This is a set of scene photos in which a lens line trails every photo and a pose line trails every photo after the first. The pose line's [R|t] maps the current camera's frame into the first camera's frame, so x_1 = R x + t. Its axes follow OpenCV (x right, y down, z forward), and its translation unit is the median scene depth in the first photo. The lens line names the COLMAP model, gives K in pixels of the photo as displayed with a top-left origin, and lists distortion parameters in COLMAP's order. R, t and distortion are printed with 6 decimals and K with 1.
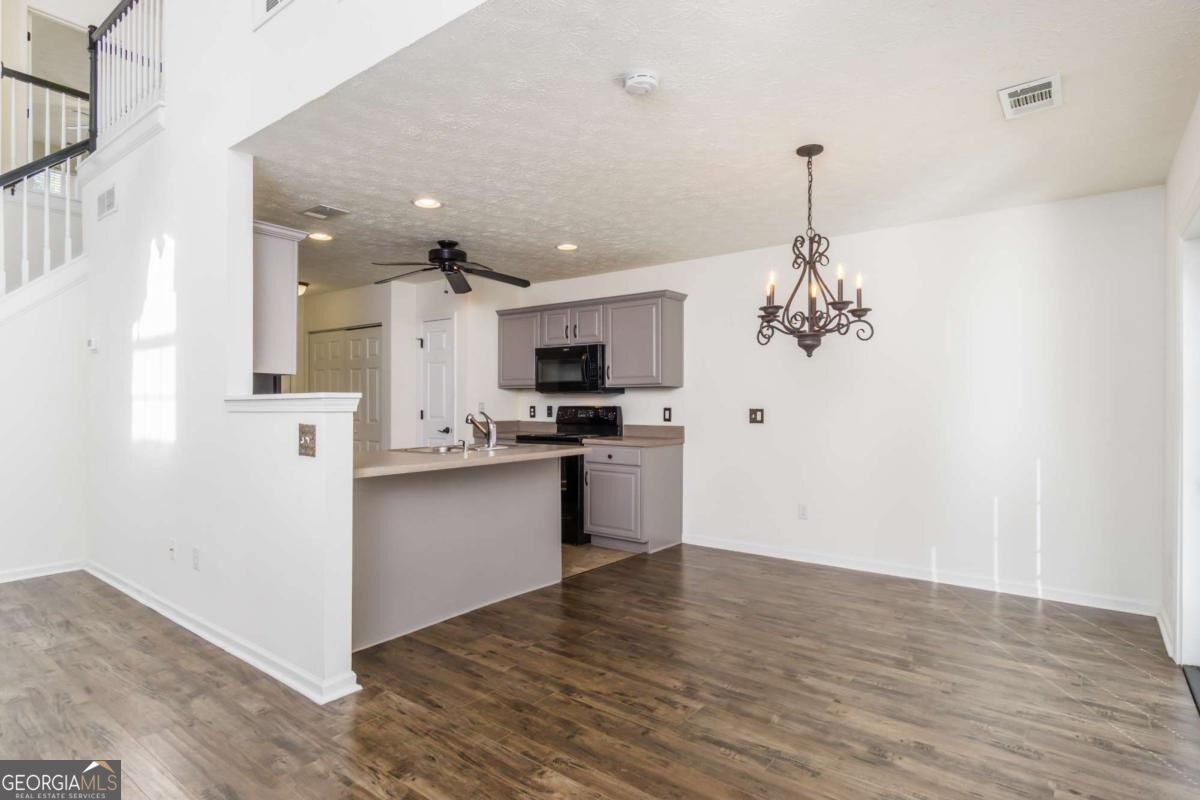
lens RADIAL K [[628.0, 0, 602.4], [0, 628.0, 400.9], [0, 0, 1]] dist [-0.006933, -0.001876]
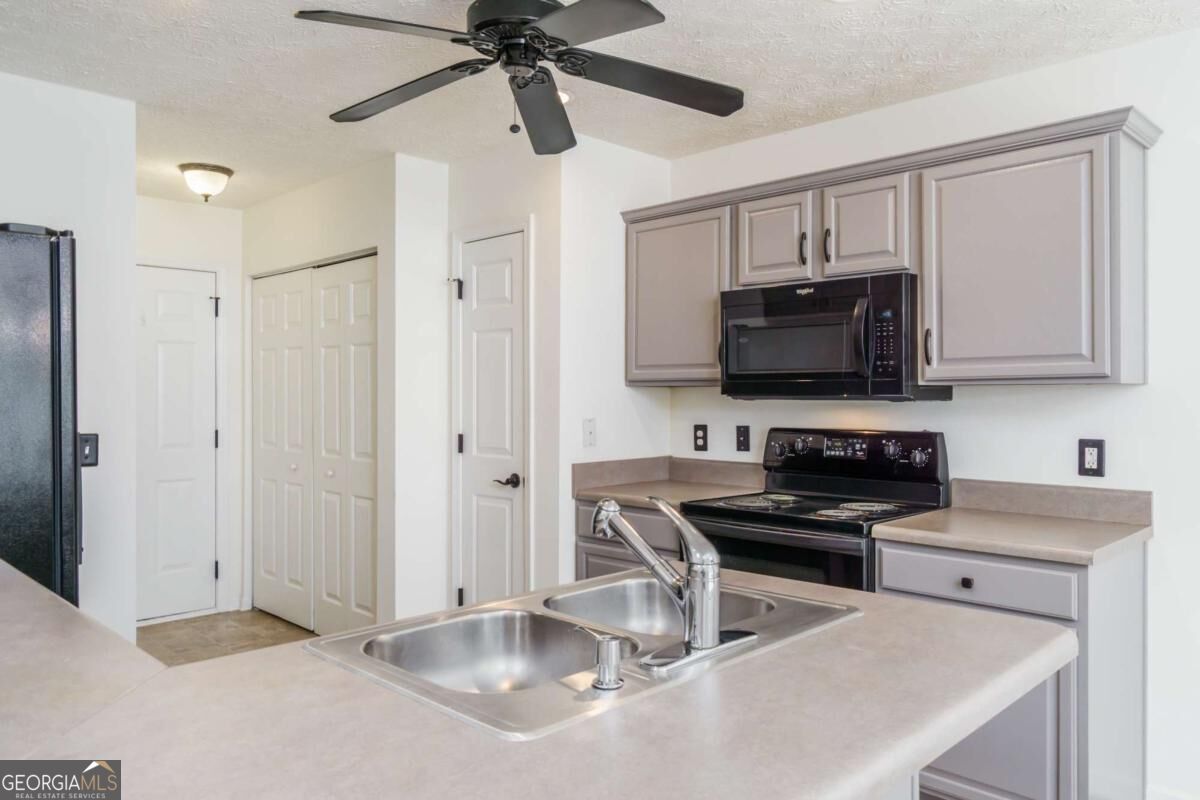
lens RADIAL K [[856.7, 0, 598.4], [0, 856.7, 395.3], [0, 0, 1]] dist [0.005243, 0.000561]
pose [[0.990650, -0.001389, -0.136420, -0.111509], [0.001795, 0.999994, 0.002856, -0.016381], [0.136415, -0.003074, 0.990647, 0.429325]]
